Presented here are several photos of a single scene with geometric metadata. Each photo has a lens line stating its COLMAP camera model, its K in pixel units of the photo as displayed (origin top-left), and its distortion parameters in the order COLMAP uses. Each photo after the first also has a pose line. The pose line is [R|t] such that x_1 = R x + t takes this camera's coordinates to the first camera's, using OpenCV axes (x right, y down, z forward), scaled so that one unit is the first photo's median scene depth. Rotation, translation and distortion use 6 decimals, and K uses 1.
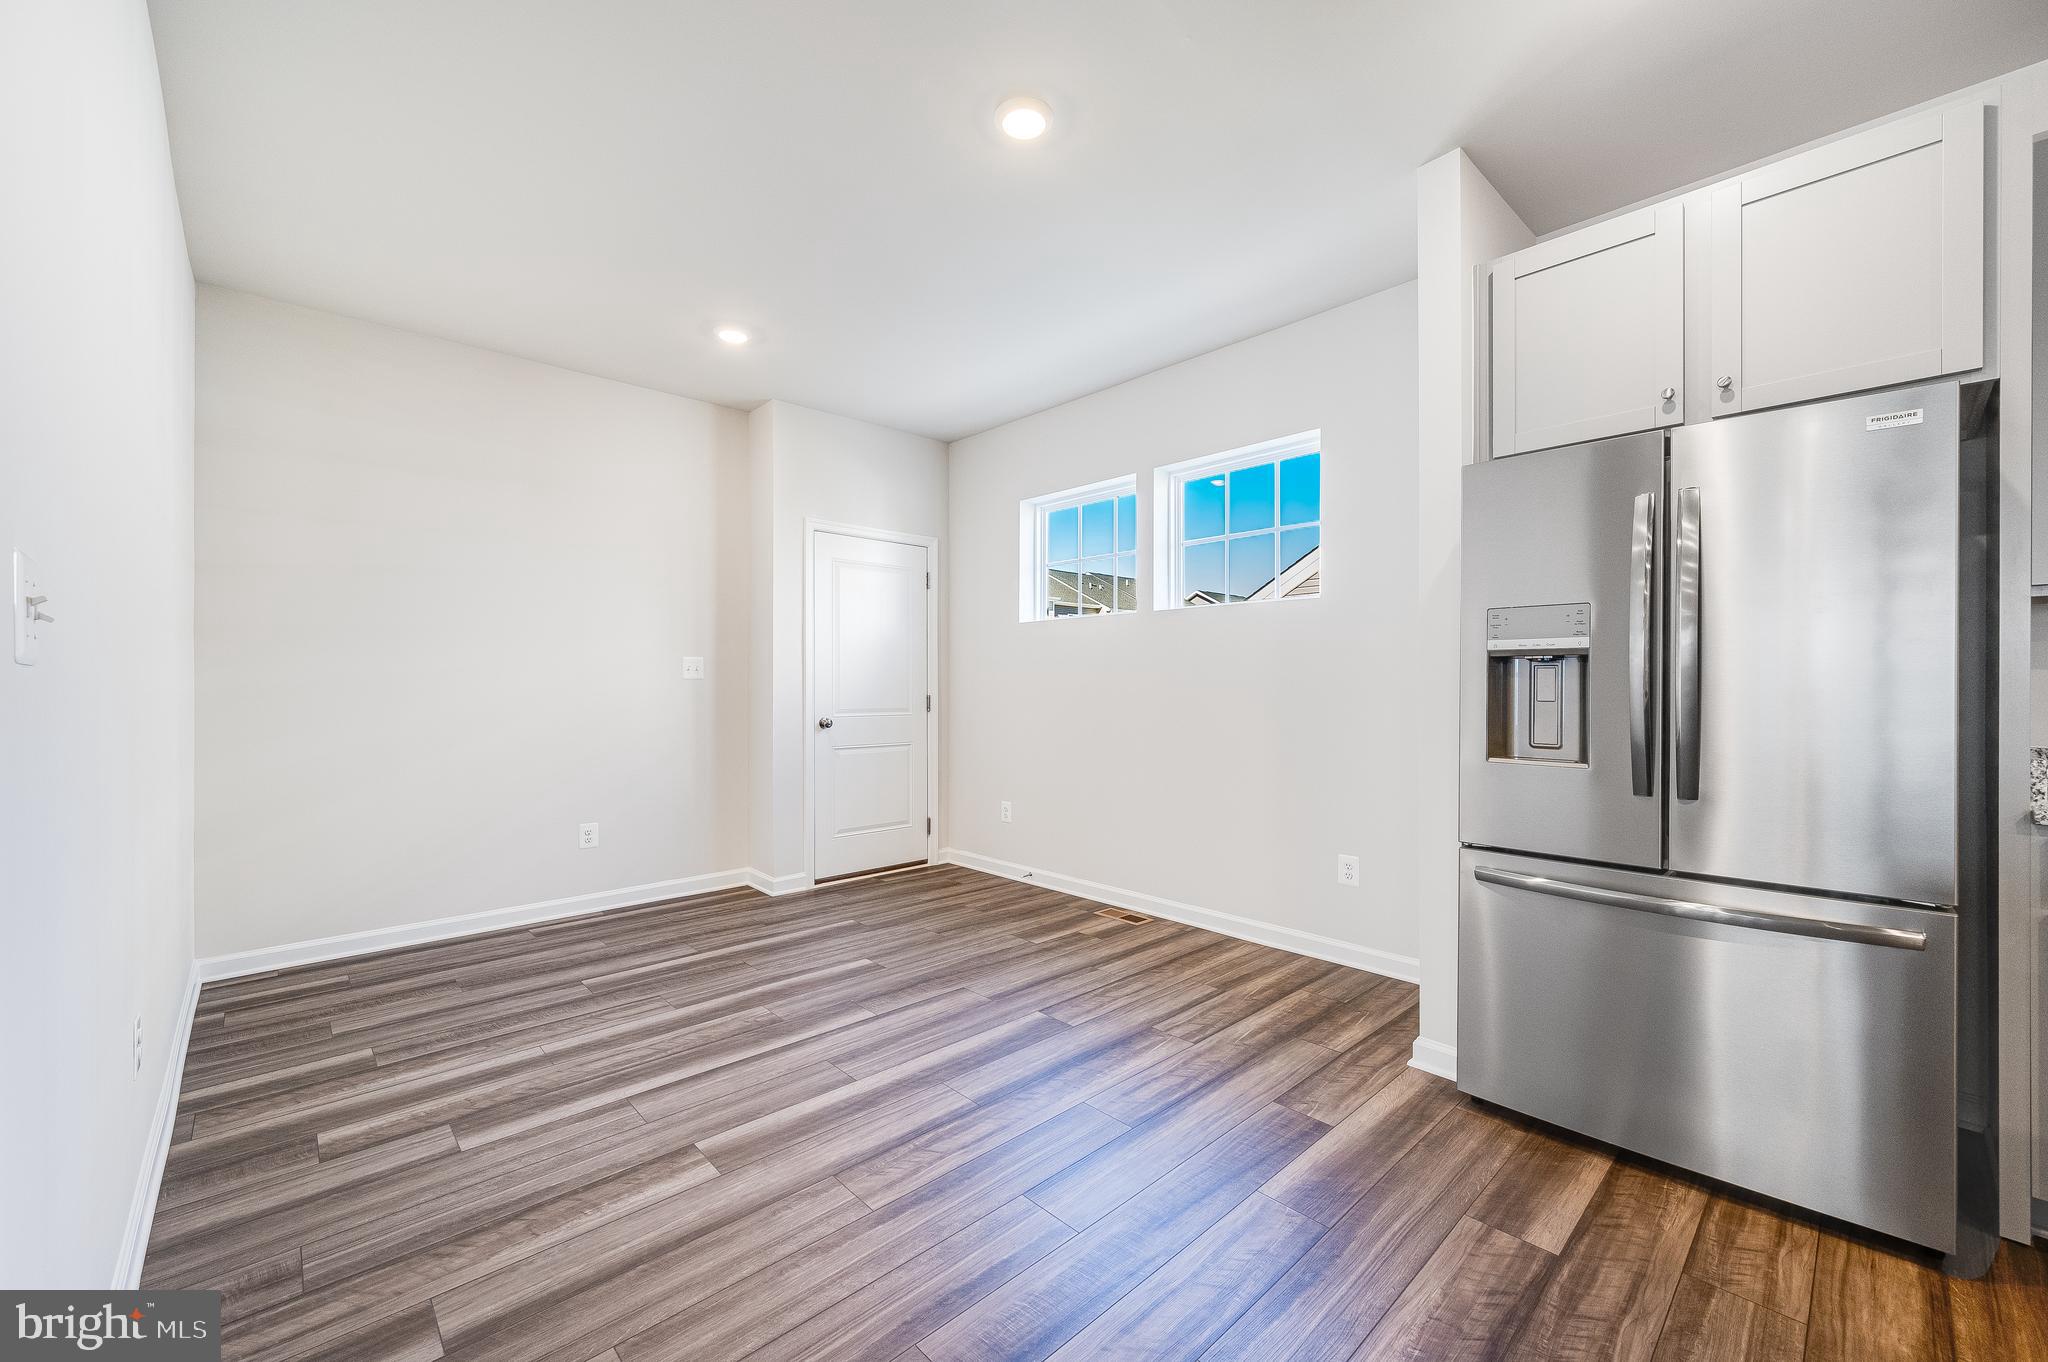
lens RADIAL K [[808.6, 0, 1024.0], [0, 808.6, 681.0], [0, 0, 1]] dist [-0.000724, 0.000392]
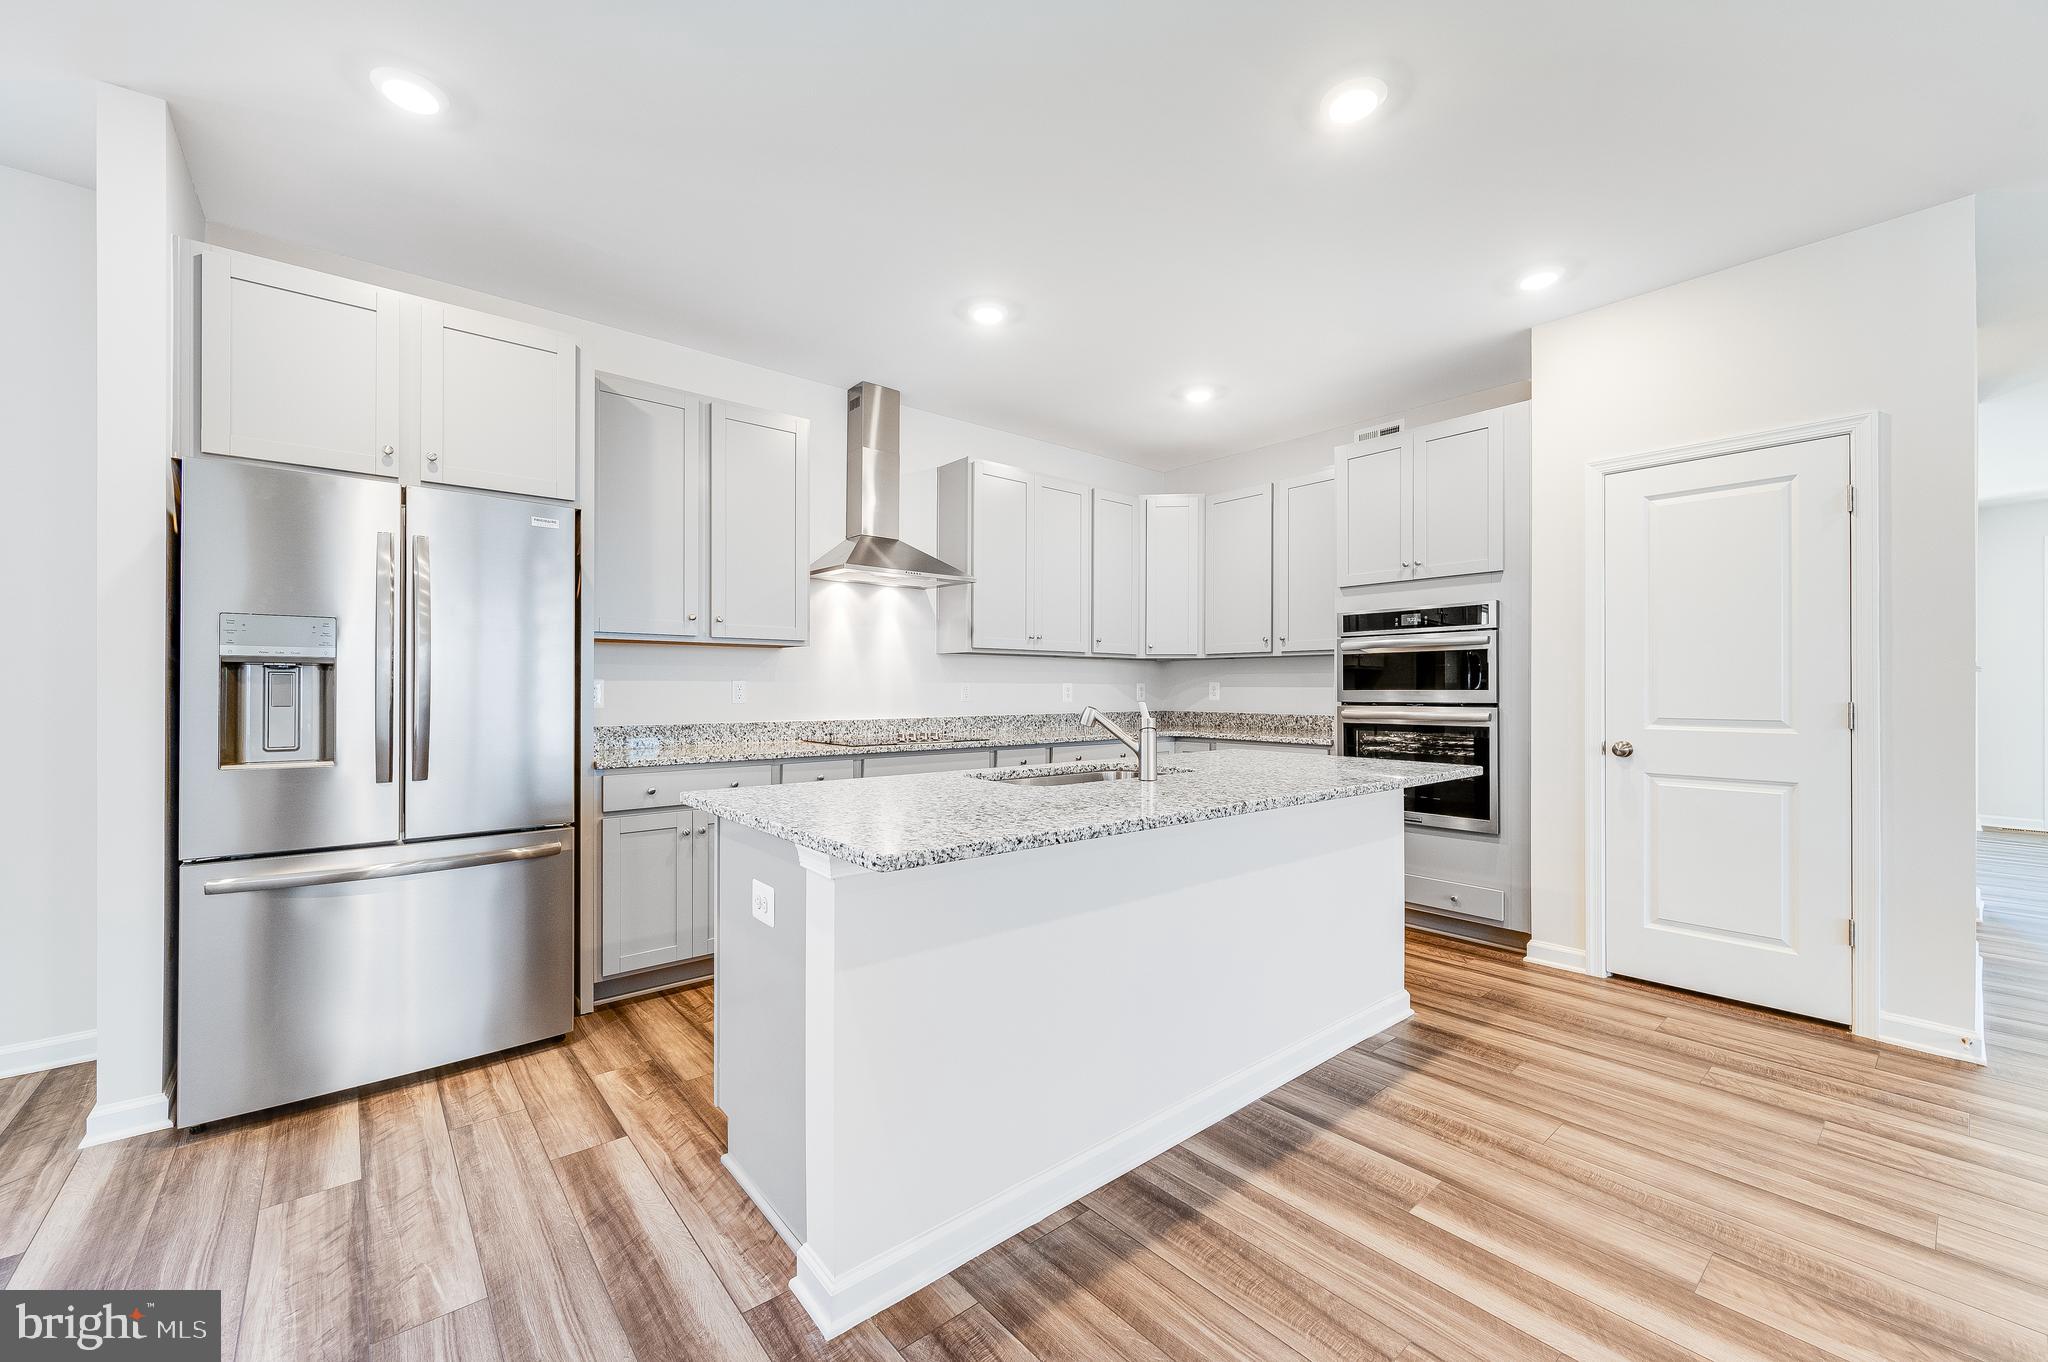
lens RADIAL K [[808.6, 0, 1024.0], [0, 808.6, 681.0], [0, 0, 1]] dist [-0.000724, 0.000392]
pose [[0.056049, 0.005529, 0.998413, -0.415932], [-0.004014, 0.999978, -0.005312, -0.007311], [-0.998420, -0.003710, 0.056070, -0.019552]]
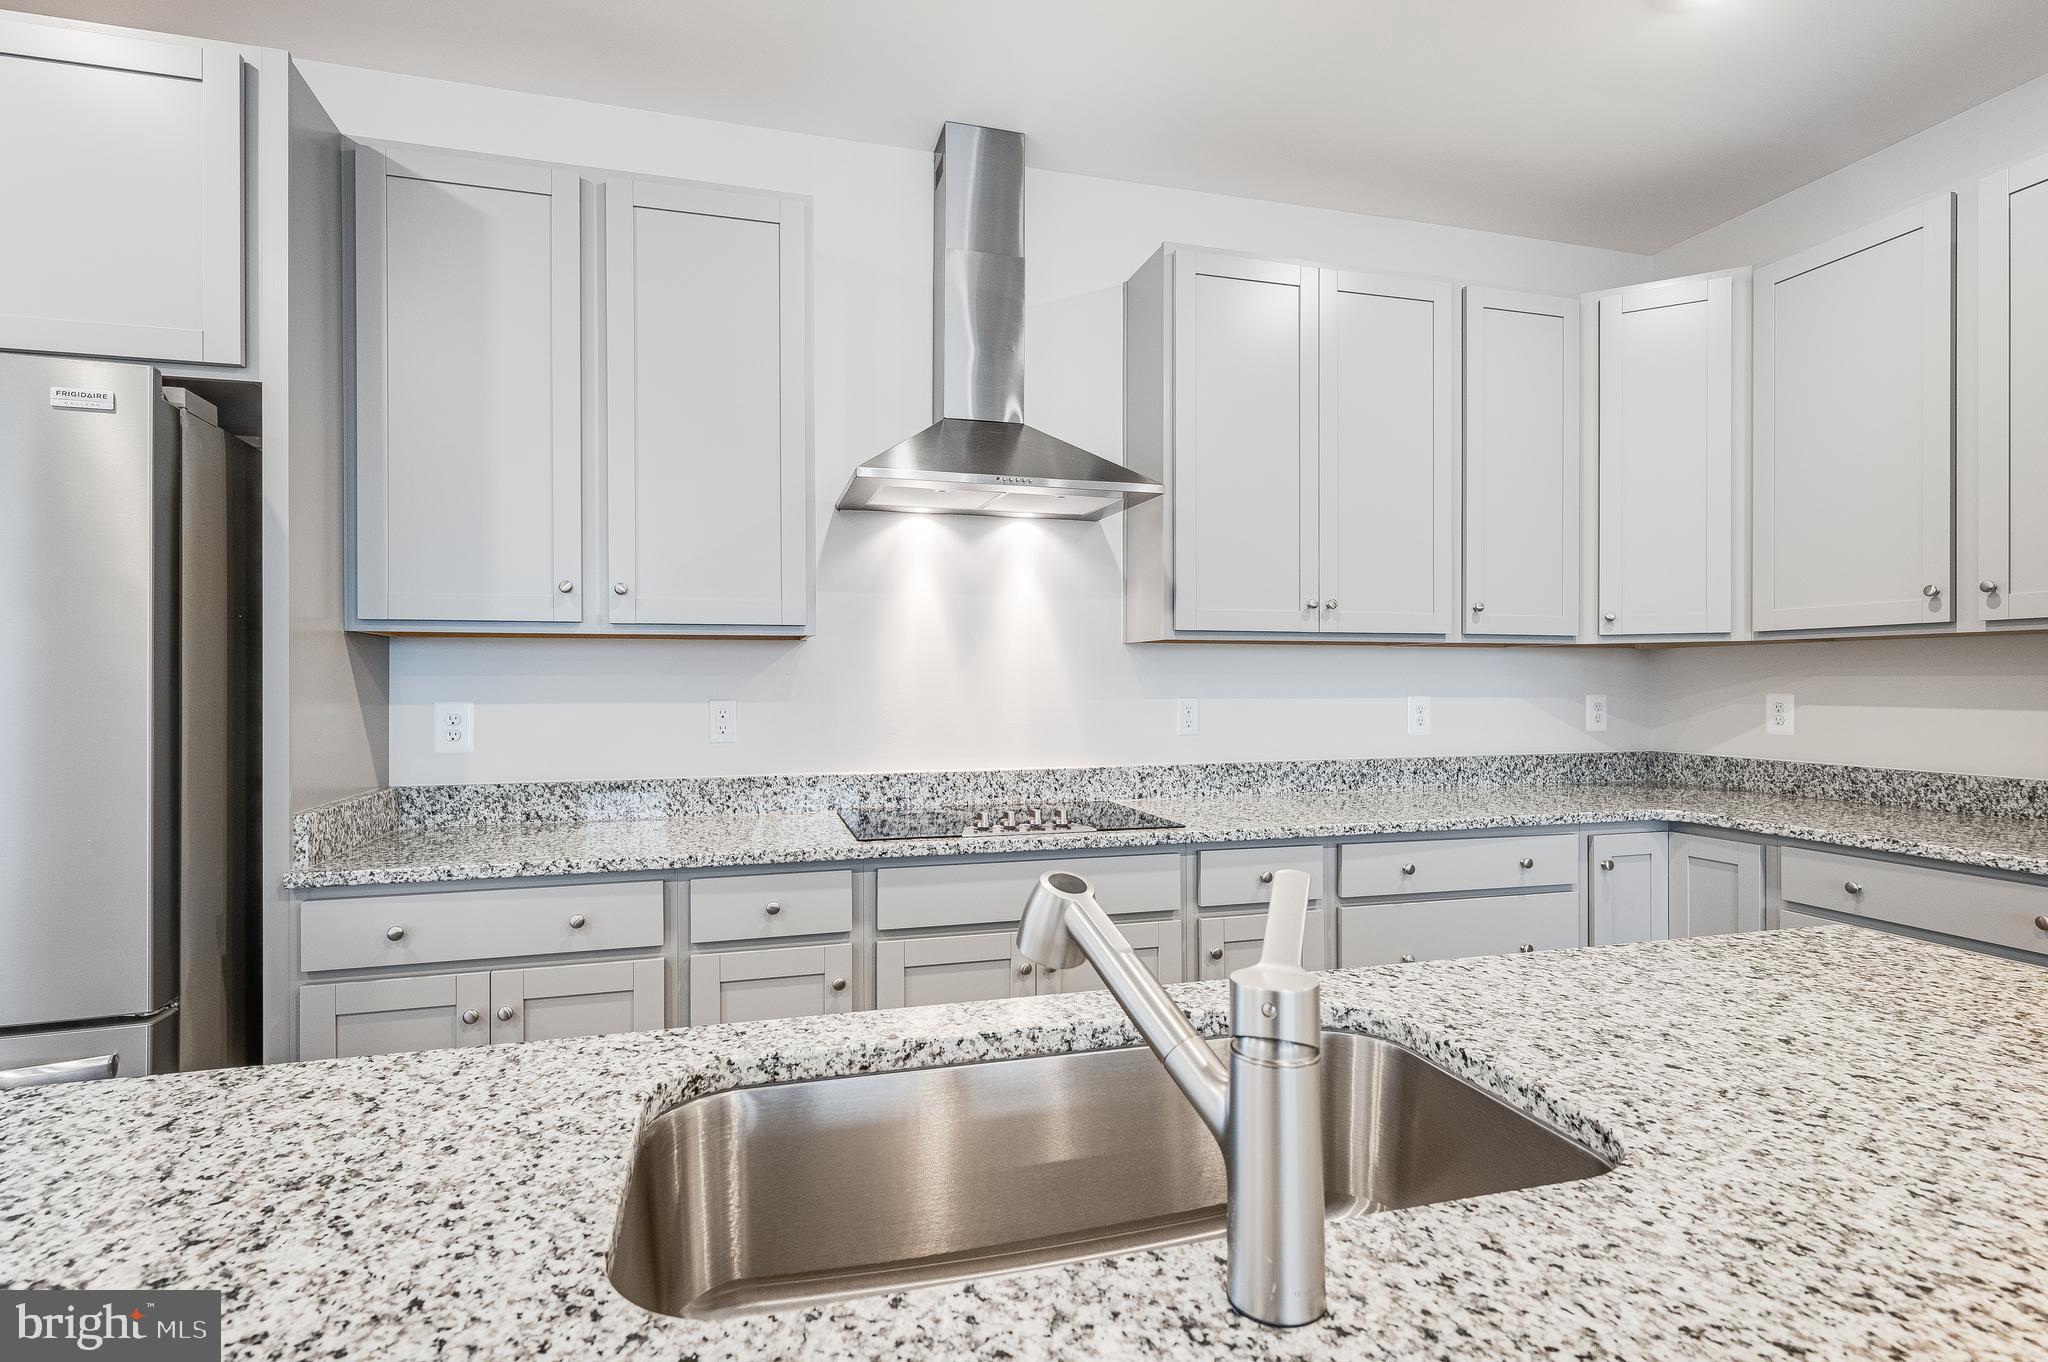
lens RADIAL K [[1021.4, 0, 1027.6], [0, 1021.4, 670.5], [0, 0, 1]] dist [0.000585, 0.000561]
pose [[0.457565, 0.005290, 0.889160, 0.576313], [0.001026, 0.999978, -0.006478, -0.051493], [-0.889175, 0.003876, 0.457550, -0.229576]]
